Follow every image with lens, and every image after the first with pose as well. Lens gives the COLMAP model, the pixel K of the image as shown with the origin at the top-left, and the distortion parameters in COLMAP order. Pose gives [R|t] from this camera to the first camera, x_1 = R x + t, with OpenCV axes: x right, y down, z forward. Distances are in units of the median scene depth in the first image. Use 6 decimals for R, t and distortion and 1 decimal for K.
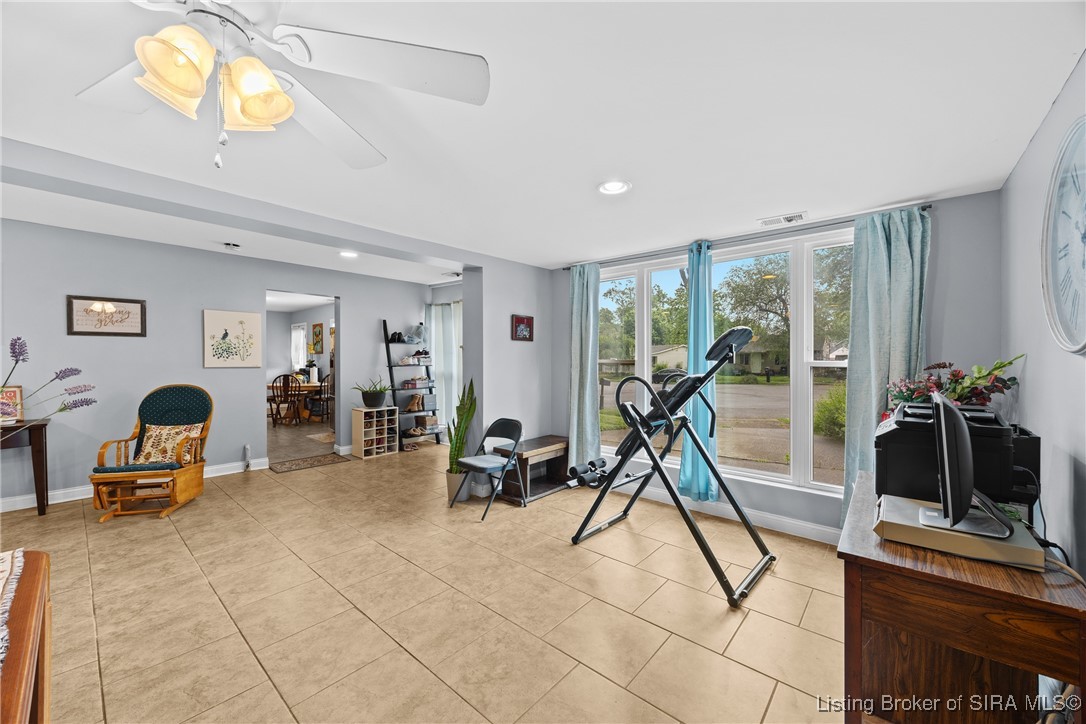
lens RADIAL K [[414.5, 0, 546.5], [0, 414.5, 360.6], [0, 0, 1]] dist [0.000125, -0.000151]
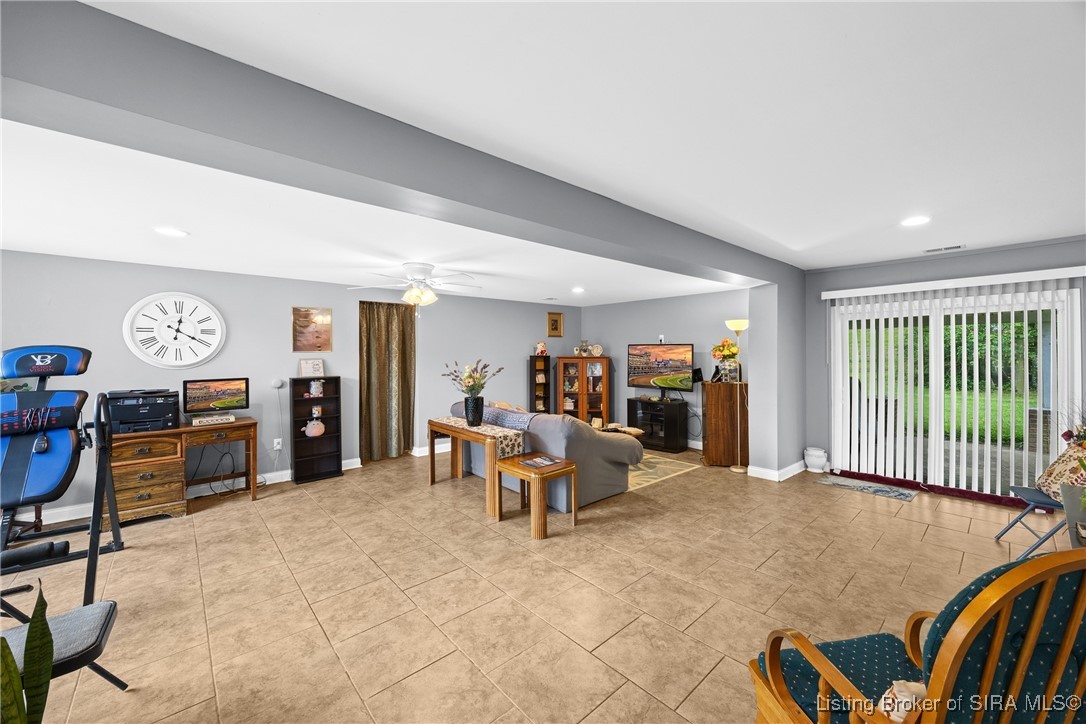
lens RADIAL K [[417.1, 0, 543.3], [0, 417.1, 352.3], [0, 0, 1]] dist [-0.000812, -0.000124]
pose [[-0.991043, 0.002066, 0.133530, -0.794233], [0.001932, 0.999997, -0.001132, -0.045964], [-0.133532, -0.000864, -0.991044, 1.525118]]
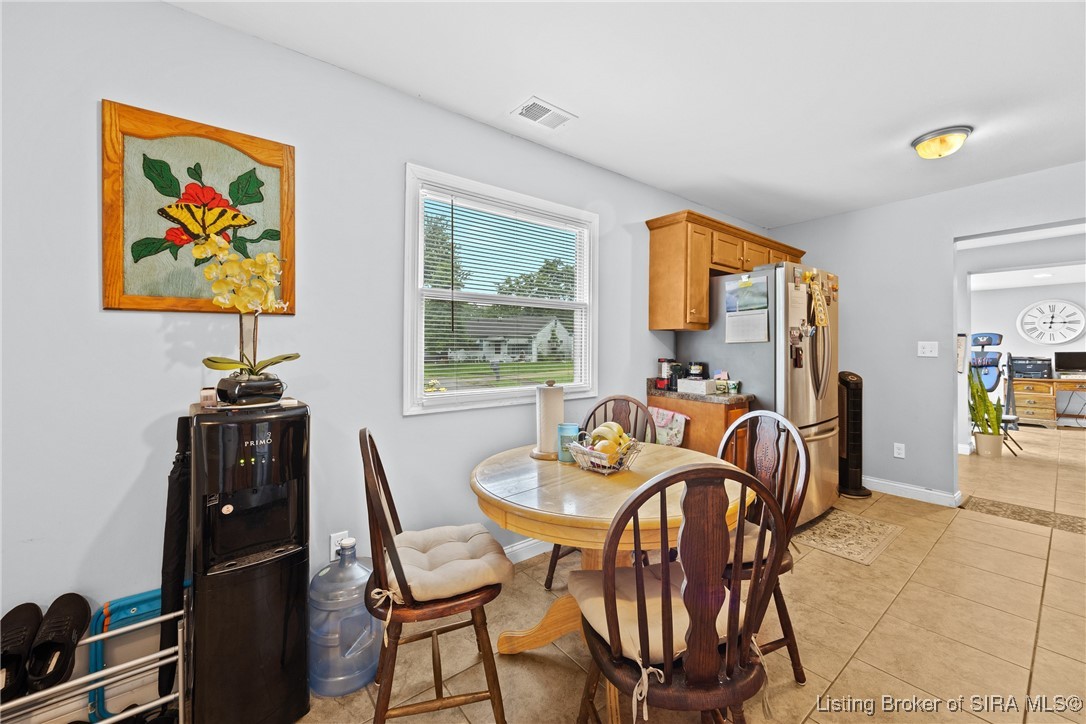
lens RADIAL K [[414.2, 0, 558.3], [0, 414.2, 347.4], [0, 0, 1]] dist [-0.001043, -0.000127]
pose [[0.178365, 0.002234, 0.983962, -2.046213], [0.004248, 0.999986, -0.003040, 0.006212], [-0.983955, 0.004722, 0.178353, 2.515098]]
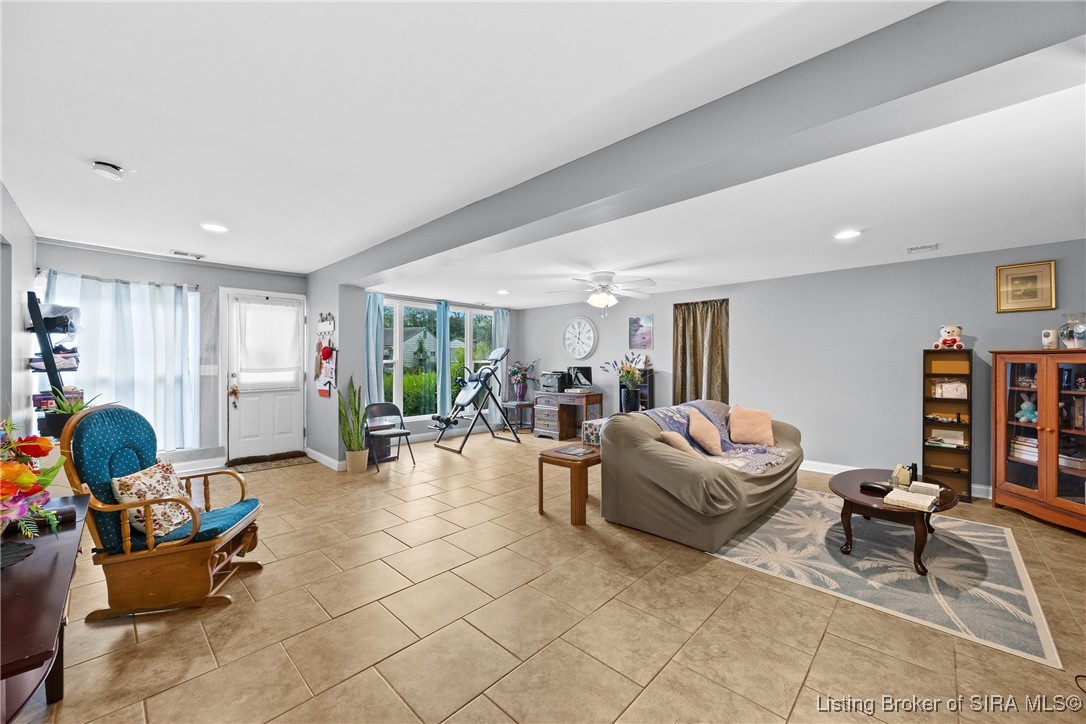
lens RADIAL K [[416.3, 0, 554.5], [0, 416.3, 361.3], [0, 0, 1]] dist [-0.002265, -0.000130]
pose [[0.035185, -0.003553, 0.999374, -1.753022], [0.001912, 0.999992, 0.003488, -0.002218], [-0.999379, 0.001788, 0.035192, 0.450353]]
